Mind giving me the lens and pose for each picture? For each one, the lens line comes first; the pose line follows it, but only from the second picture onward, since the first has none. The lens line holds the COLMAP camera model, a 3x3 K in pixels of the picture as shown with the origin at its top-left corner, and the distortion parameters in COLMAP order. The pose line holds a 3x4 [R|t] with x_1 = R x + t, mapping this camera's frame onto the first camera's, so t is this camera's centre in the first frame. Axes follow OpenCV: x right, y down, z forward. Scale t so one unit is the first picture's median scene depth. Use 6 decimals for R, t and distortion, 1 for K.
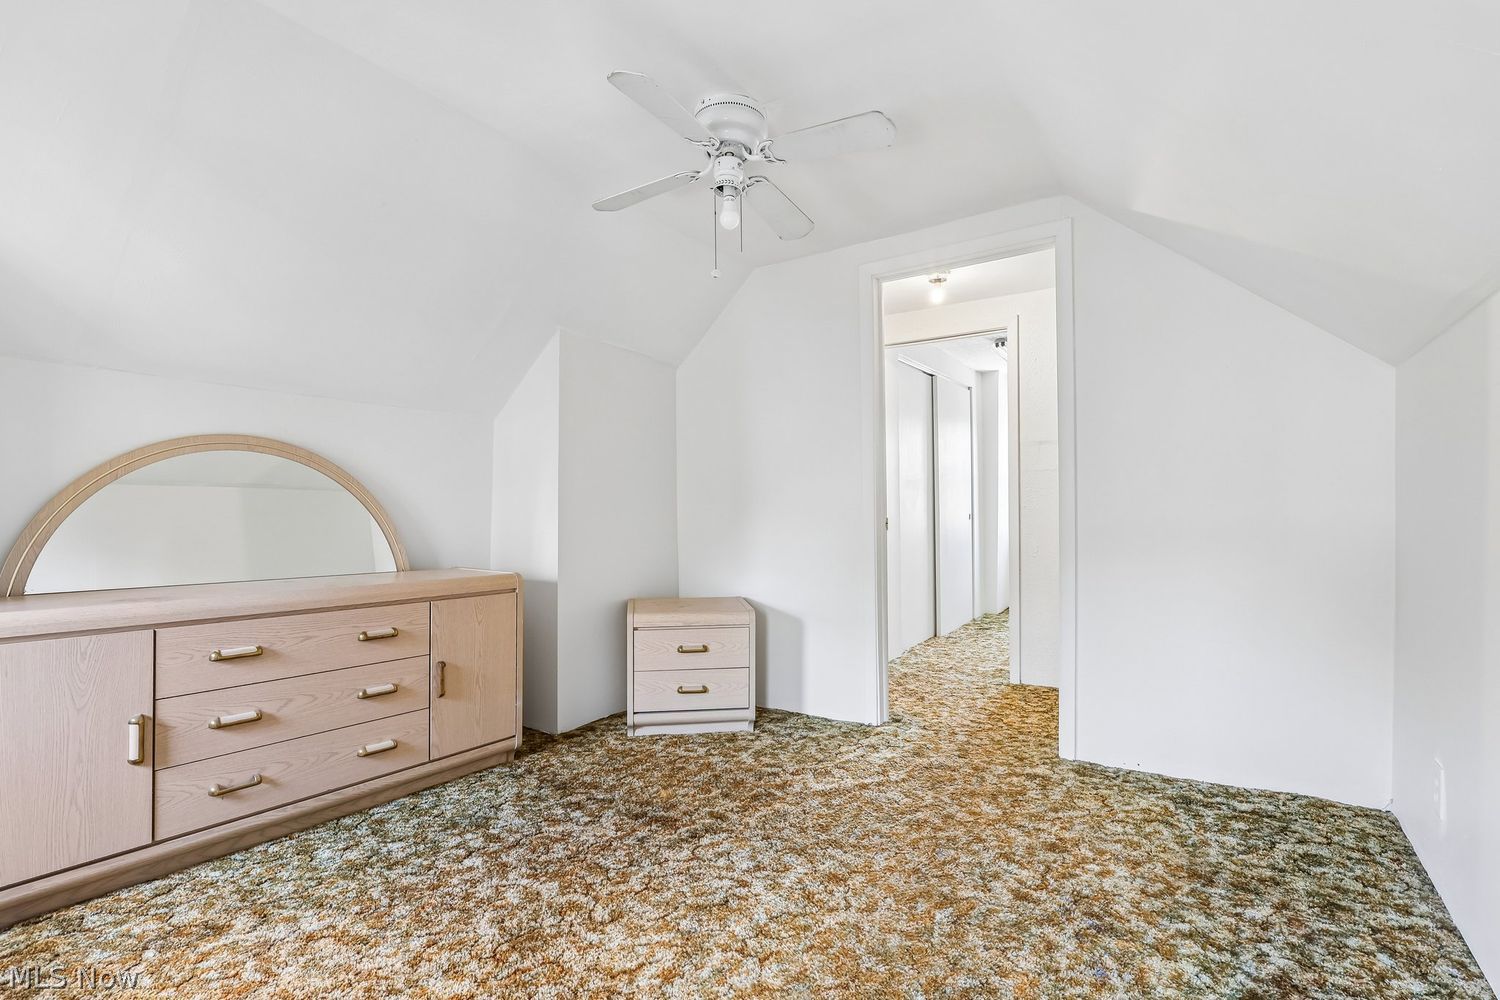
lens RADIAL K [[699.2, 0, 737.8], [0, 699.2, 506.0], [0, 0, 1]] dist [-0.008570, 0.000361]
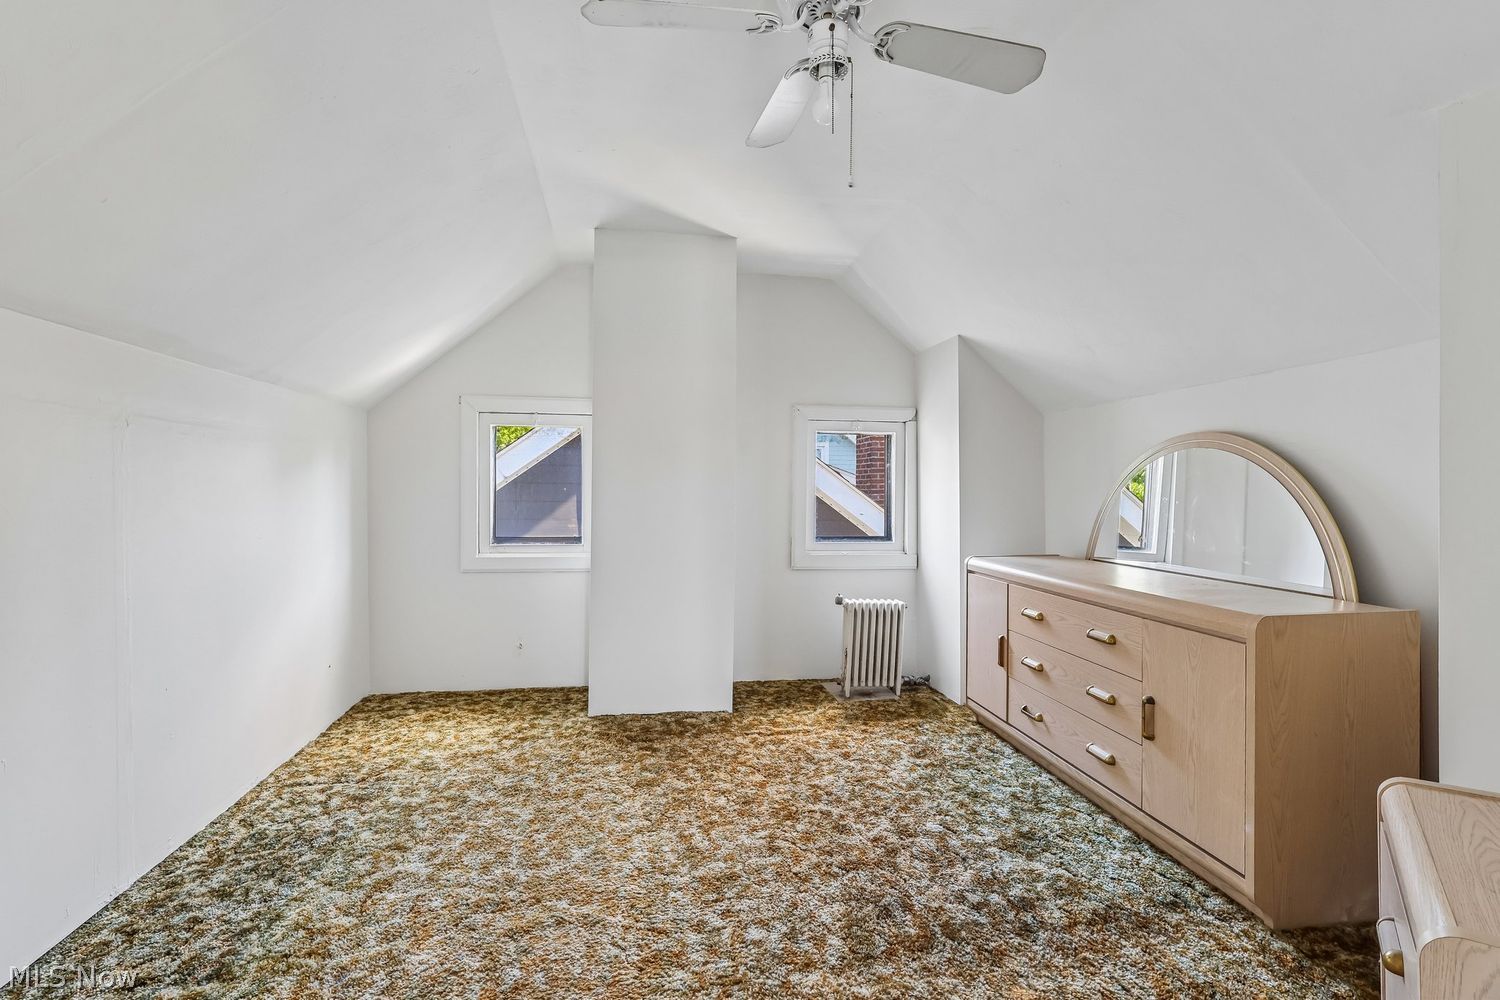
lens RADIAL K [[699.2, 0, 739.3], [0, 699.2, 494.2], [0, 0, 1]] dist [-0.008570, 0.000361]
pose [[-0.730986, -0.002537, -0.682388, 0.565638], [0.003295, 0.999968, -0.007248, -0.007405], [0.682384, -0.007546, -0.730955, 1.520490]]
